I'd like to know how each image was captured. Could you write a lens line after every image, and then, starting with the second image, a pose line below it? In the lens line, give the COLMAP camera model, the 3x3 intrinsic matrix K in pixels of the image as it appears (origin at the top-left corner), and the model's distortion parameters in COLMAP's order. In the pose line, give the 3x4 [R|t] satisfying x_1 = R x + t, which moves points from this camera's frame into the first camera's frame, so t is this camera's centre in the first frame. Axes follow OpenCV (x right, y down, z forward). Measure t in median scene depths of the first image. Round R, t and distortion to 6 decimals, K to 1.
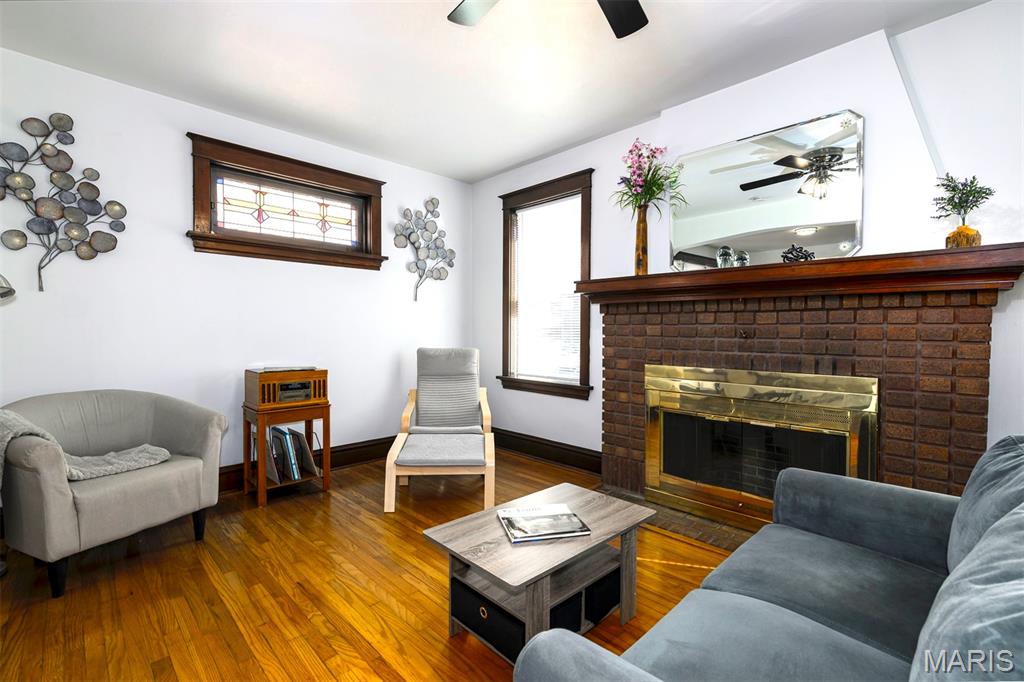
lens RADIAL K [[460.1, 0, 510.7], [0, 460.1, 336.9], [0, 0, 1]] dist [-0.002725, -0.000148]
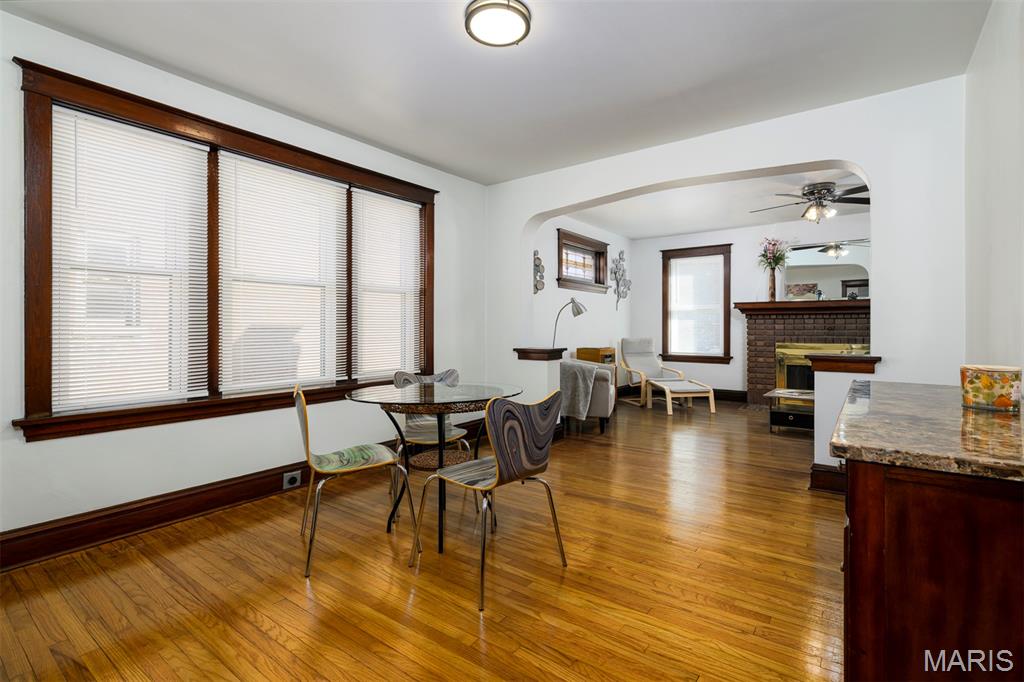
lens RADIAL K [[471.7, 0, 507.0], [0, 471.7, 324.7], [0, 0, 1]] dist [0.040580, -0.000075]
pose [[0.987474, -0.004761, 0.157711, -1.076492], [0.008199, 0.999743, -0.021155, 0.009470], [-0.157570, 0.022183, 0.987259, -0.823140]]
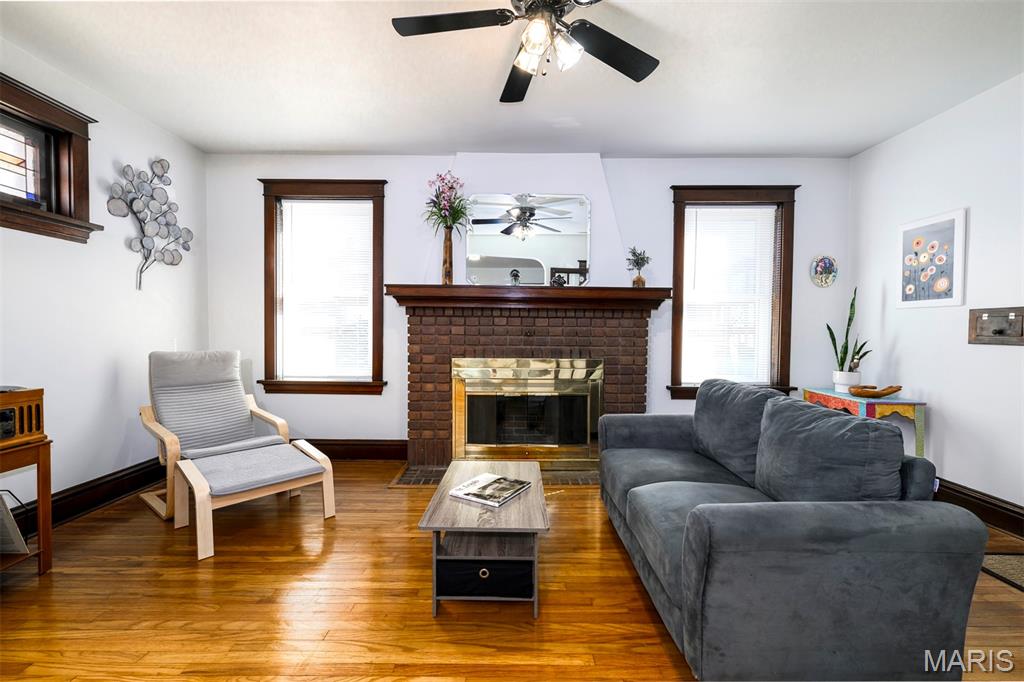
lens RADIAL K [[422.3, 0, 512.0], [0, 422.3, 341.0], [0, 0, 1]] dist [-0.002322, -0.000264]
pose [[0.694468, -0.015301, 0.719361, -0.339062], [0.005541, 0.999858, 0.015917, -0.002396], [-0.719502, -0.007068, 0.694454, 0.092927]]
